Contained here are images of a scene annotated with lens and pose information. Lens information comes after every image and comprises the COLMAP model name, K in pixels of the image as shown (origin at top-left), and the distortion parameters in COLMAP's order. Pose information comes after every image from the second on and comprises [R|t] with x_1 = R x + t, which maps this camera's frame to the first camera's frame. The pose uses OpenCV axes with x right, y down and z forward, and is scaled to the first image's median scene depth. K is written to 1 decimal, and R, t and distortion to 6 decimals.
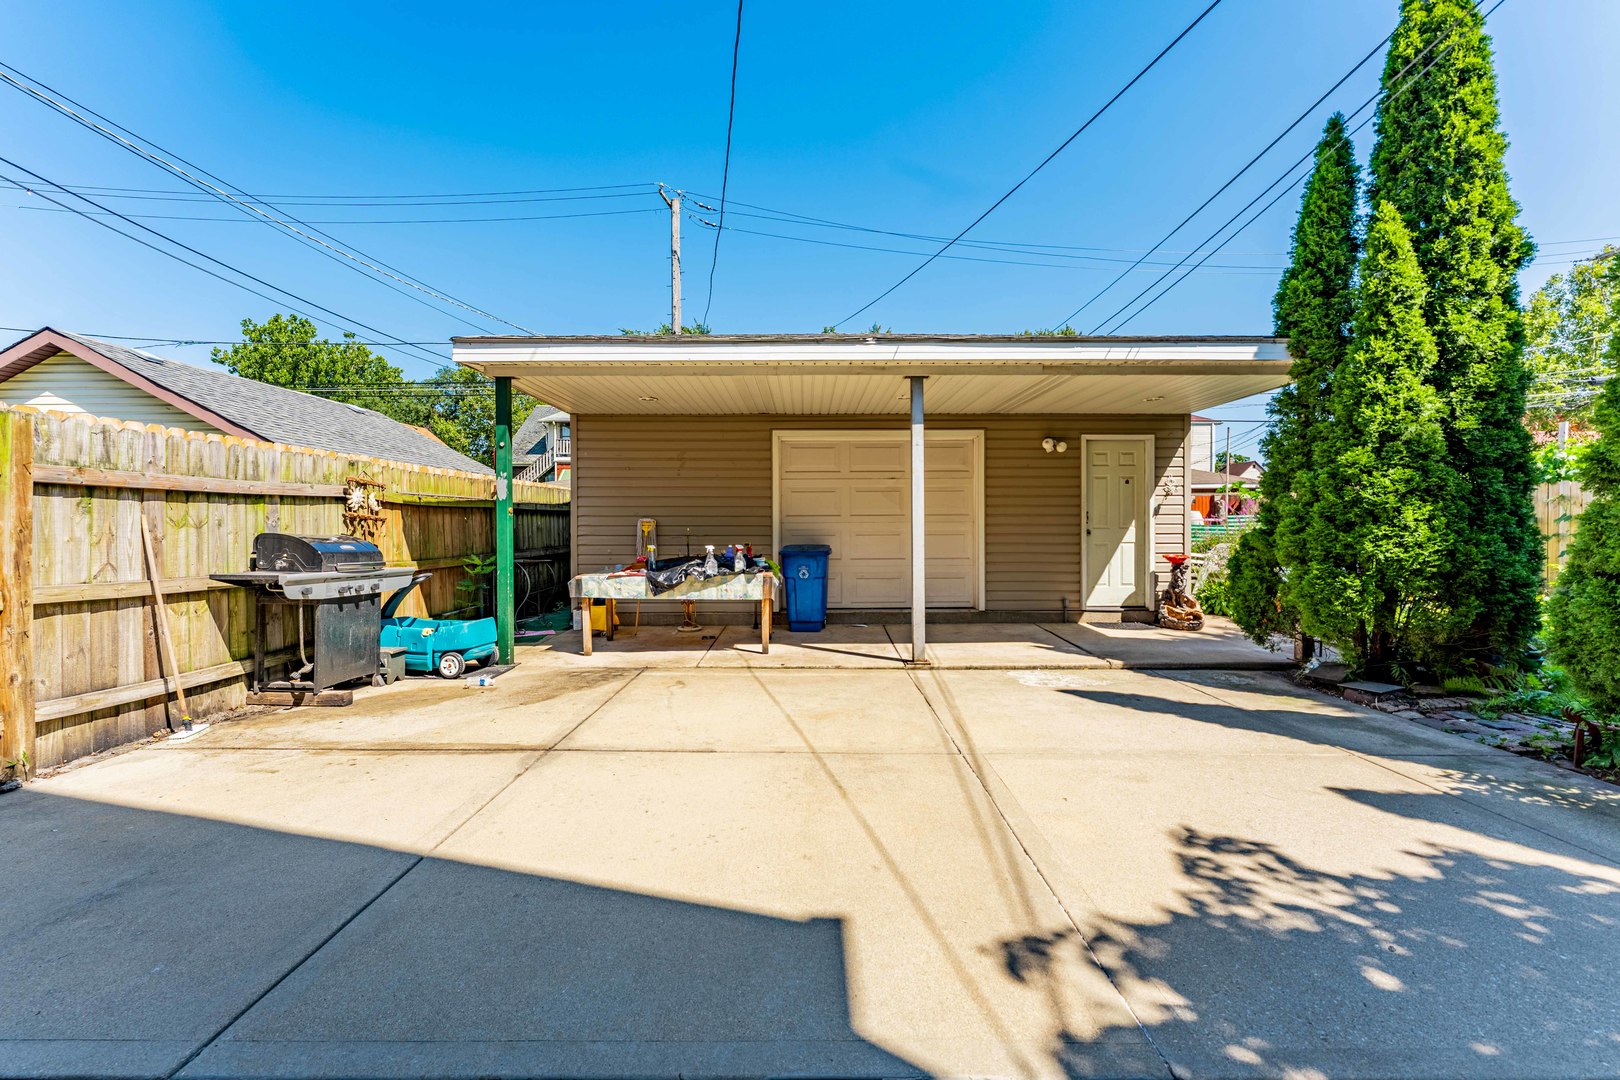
lens RADIAL K [[660.9, 0, 810.8], [0, 660.9, 530.5], [0, 0, 1]] dist [0.001246, -0.000814]
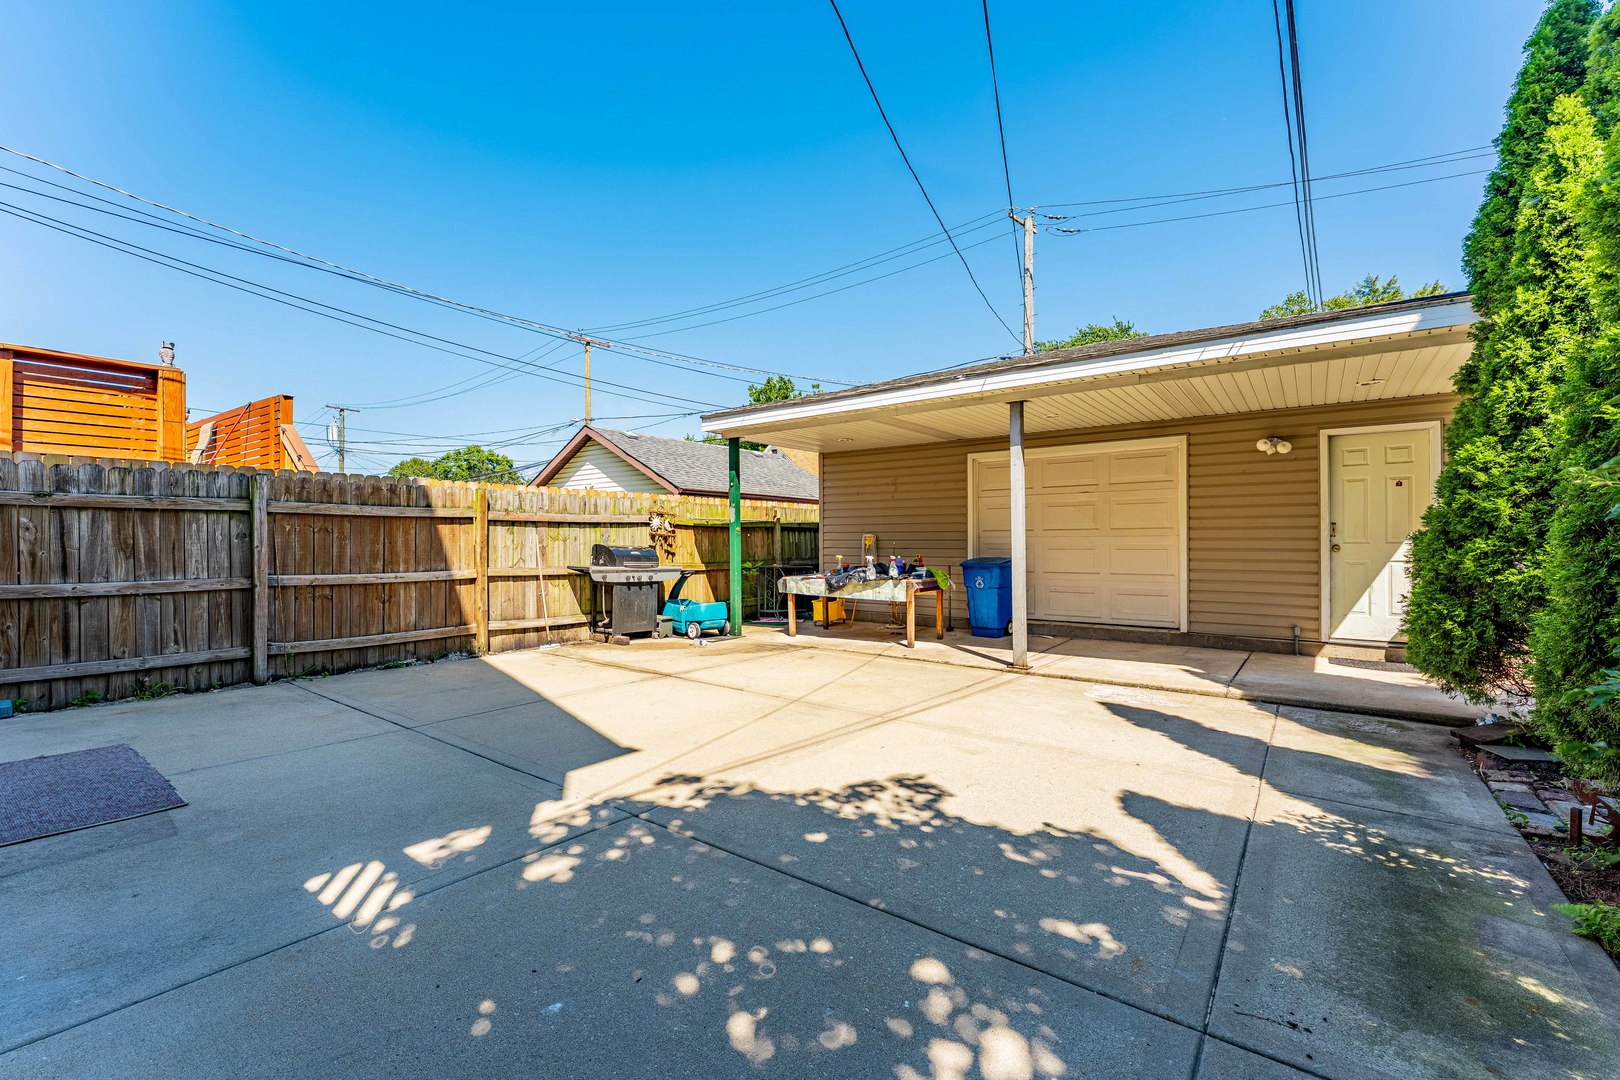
lens RADIAL K [[660.9, 0, 802.0], [0, 660.9, 544.1], [0, 0, 1]] dist [0.001246, -0.000814]
pose [[0.801853, 0.002915, -0.597515, 0.622341], [-0.004109, 0.999991, -0.000636, 0.002420], [0.597508, 0.002965, 0.801858, -0.088197]]
